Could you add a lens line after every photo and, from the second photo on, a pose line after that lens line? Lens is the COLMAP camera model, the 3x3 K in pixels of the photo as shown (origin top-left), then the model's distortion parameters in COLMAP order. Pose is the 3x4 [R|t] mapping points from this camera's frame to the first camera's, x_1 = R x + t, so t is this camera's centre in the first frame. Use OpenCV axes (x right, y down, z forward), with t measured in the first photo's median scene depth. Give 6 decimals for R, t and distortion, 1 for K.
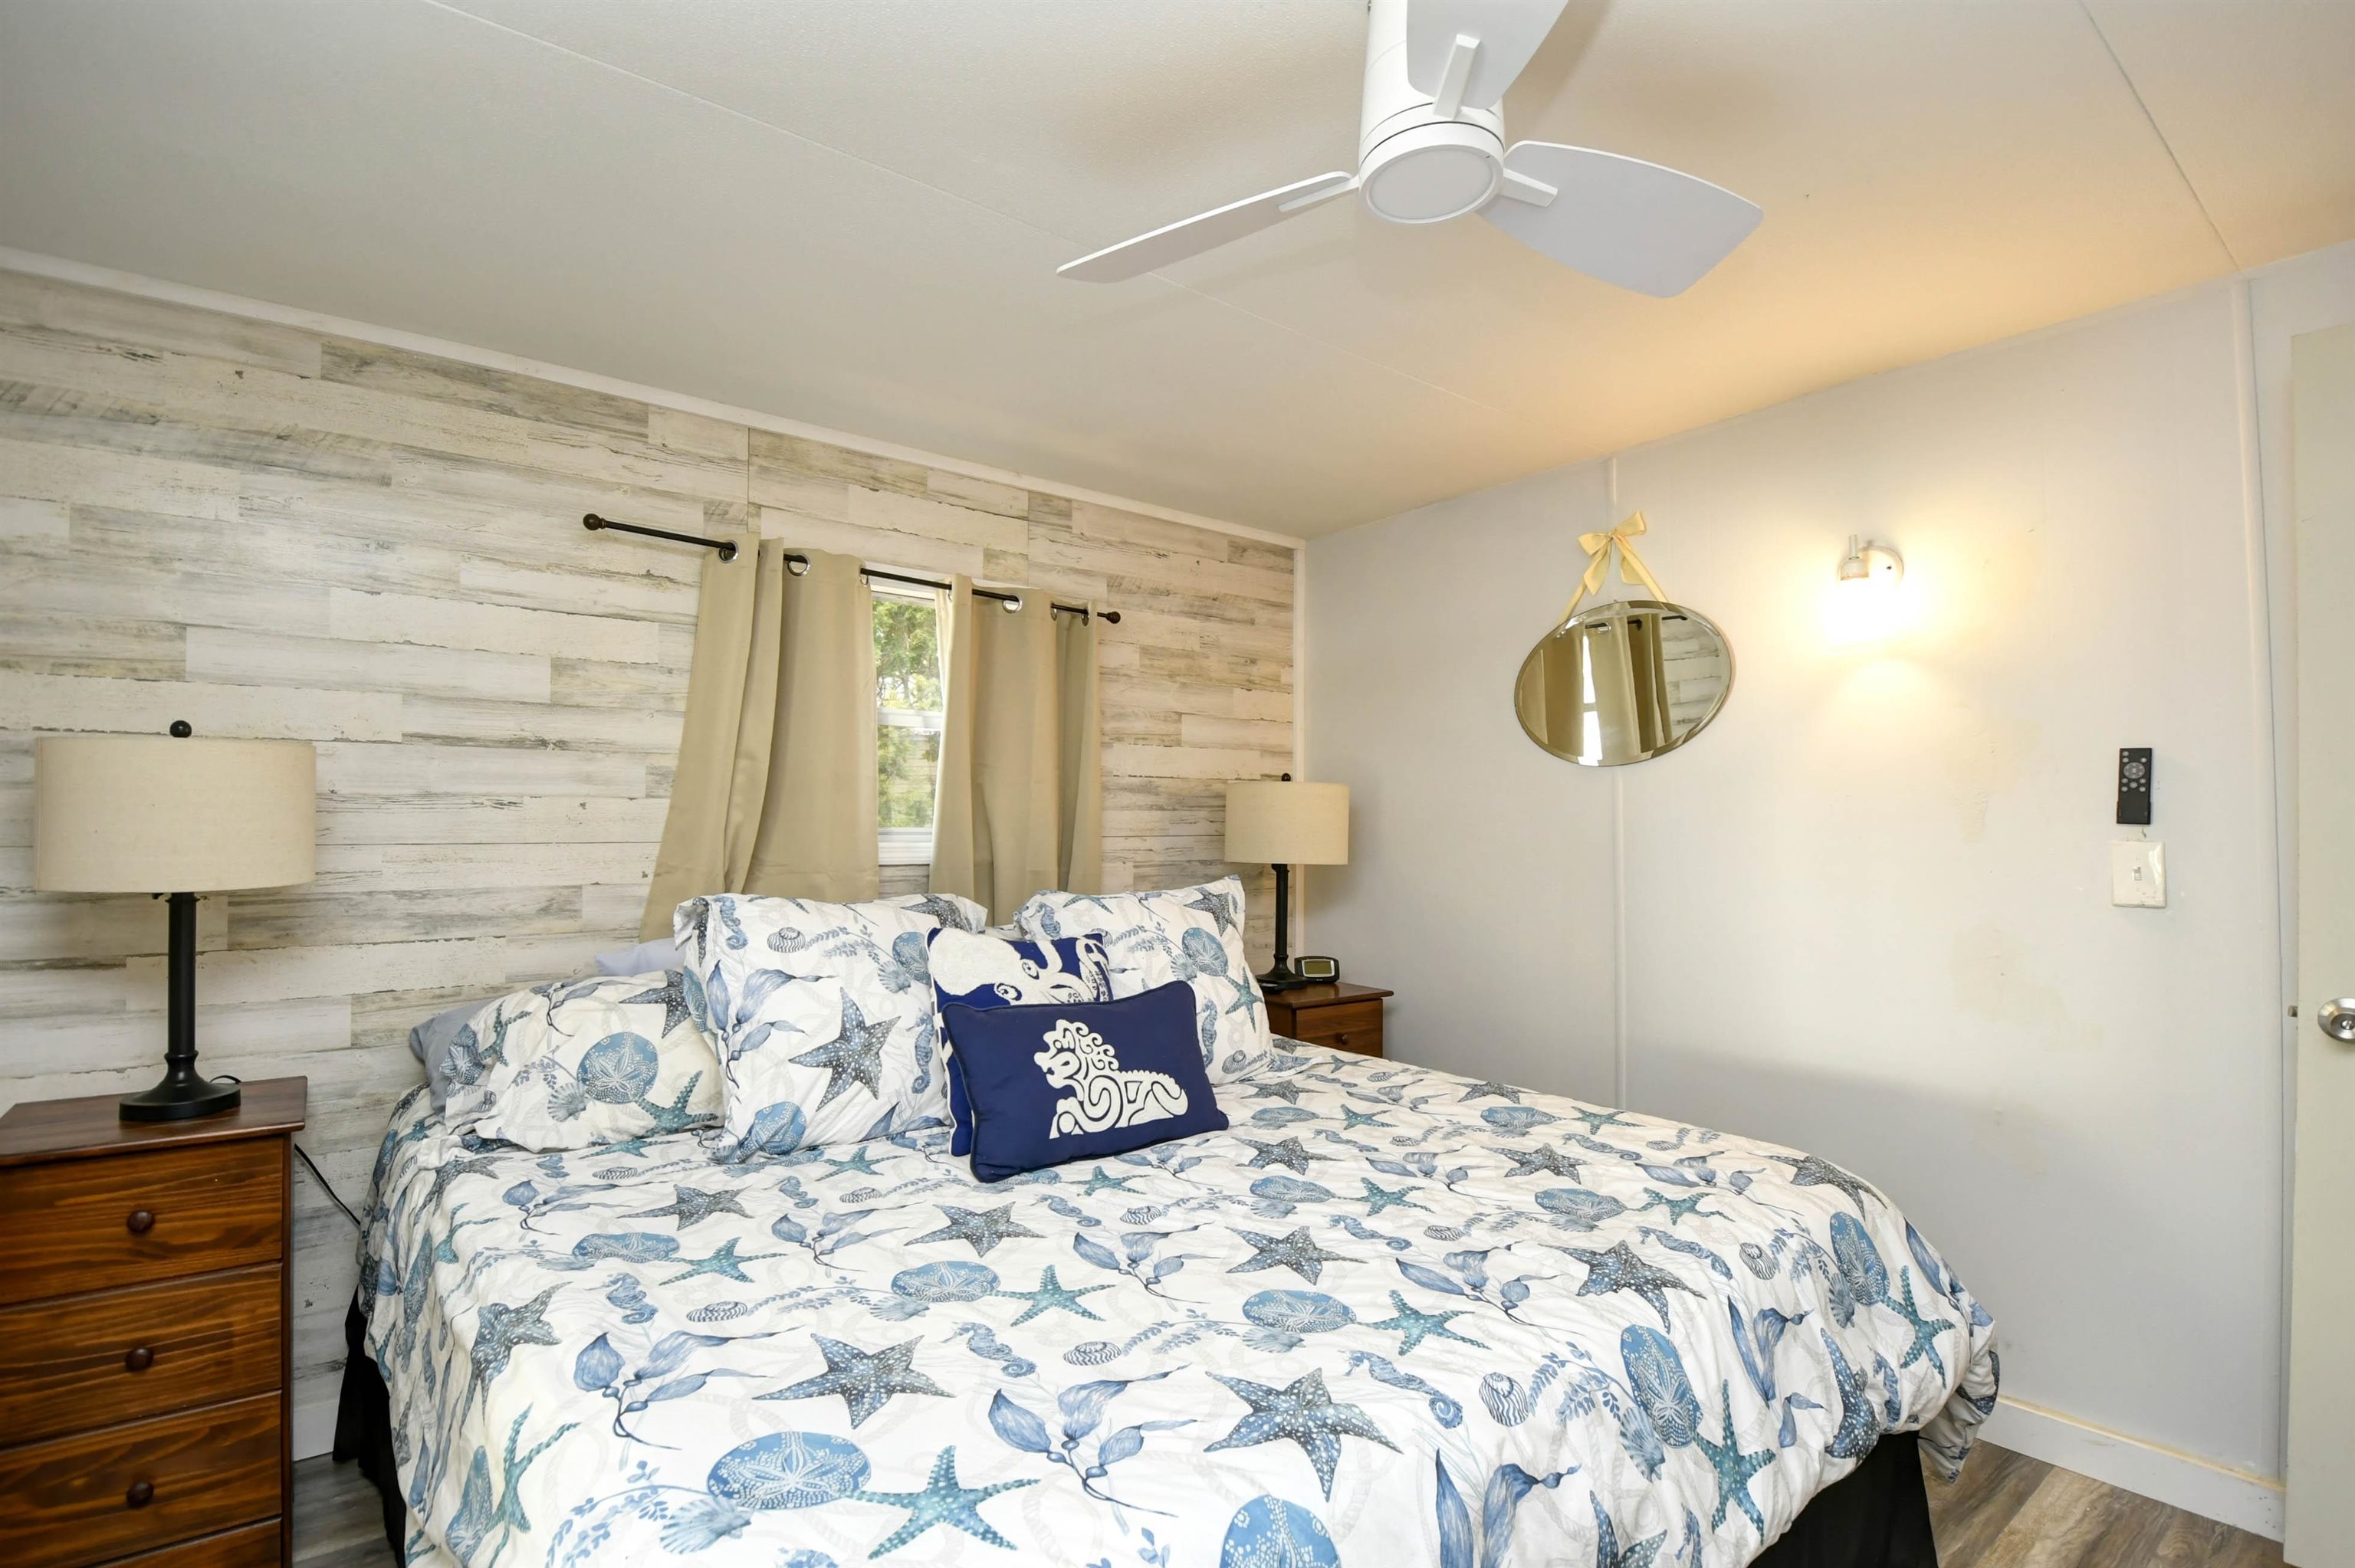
lens RADIAL K [[1052.3, 0, 1182.9], [0, 1052.3, 802.5], [0, 0, 1]] dist [0.001910, -0.012367]
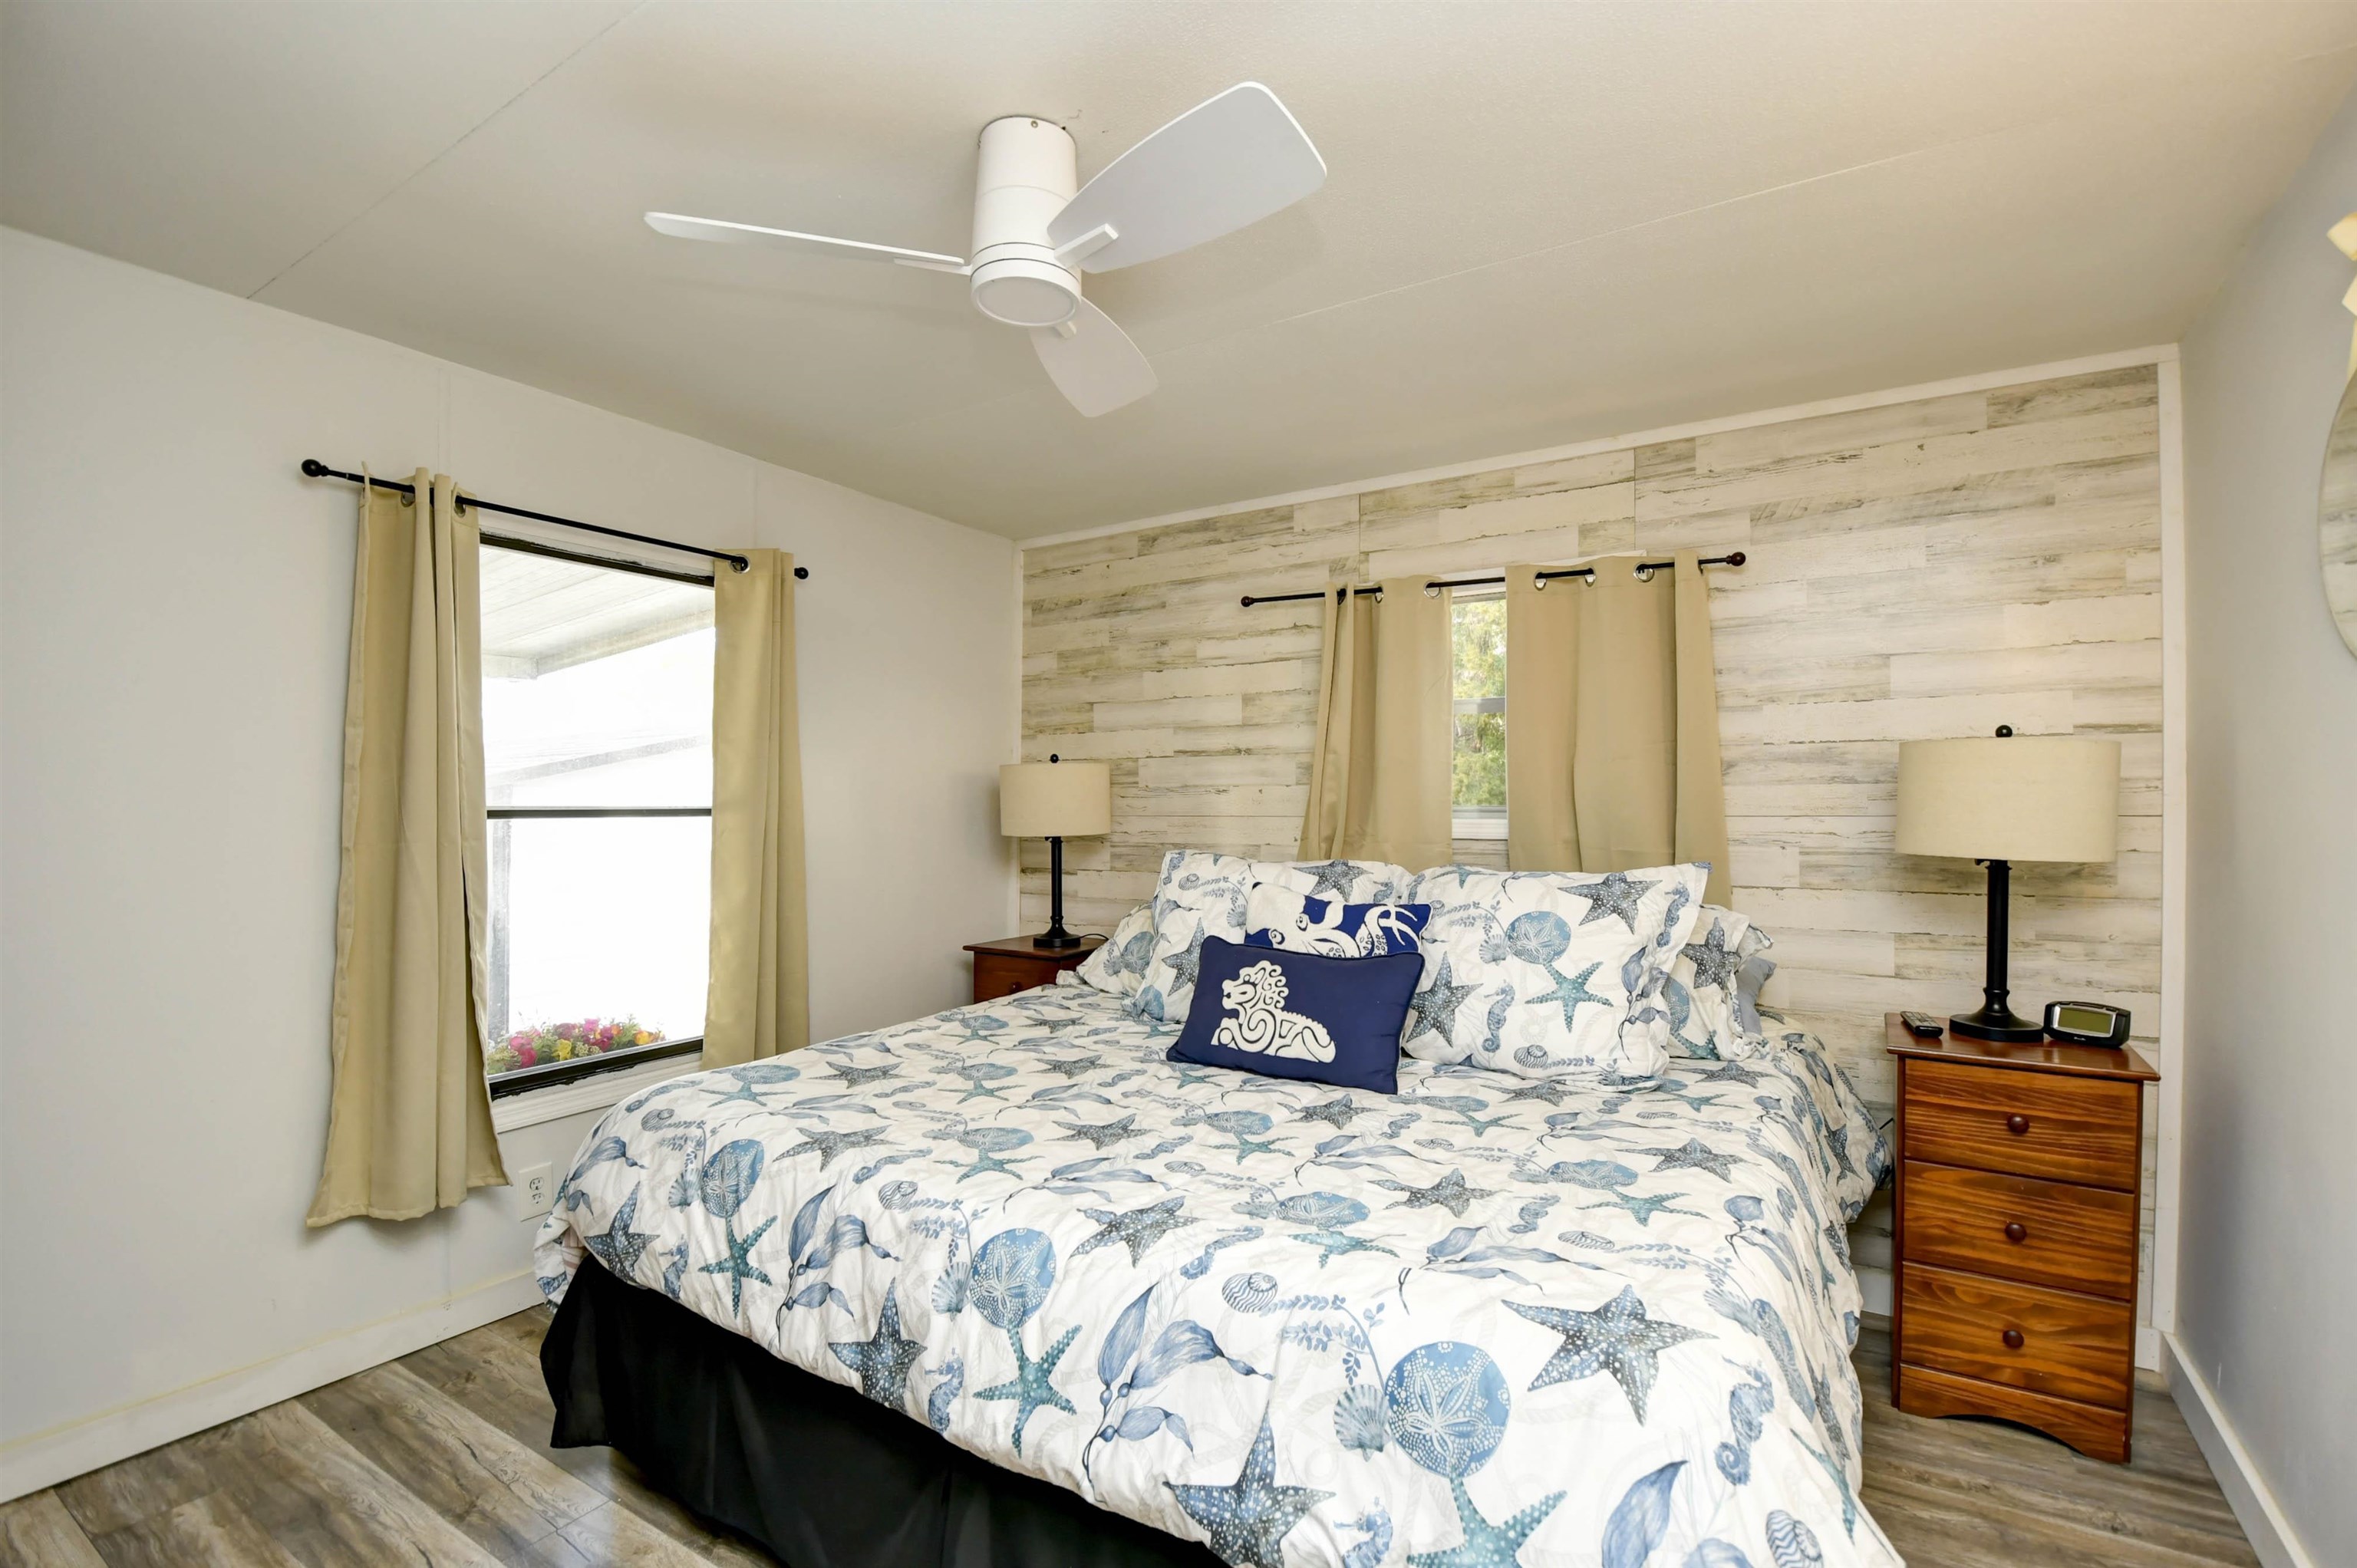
lens RADIAL K [[1053.3, 0, 1171.4], [0, 1053.3, 796.0], [0, 0, 1]] dist [0.001910, -0.012367]
pose [[0.348619, -0.009920, -0.937212, 0.791219], [0.023757, 0.999716, -0.001745, 0.009377], [0.936963, -0.021657, 0.348756, 0.367889]]
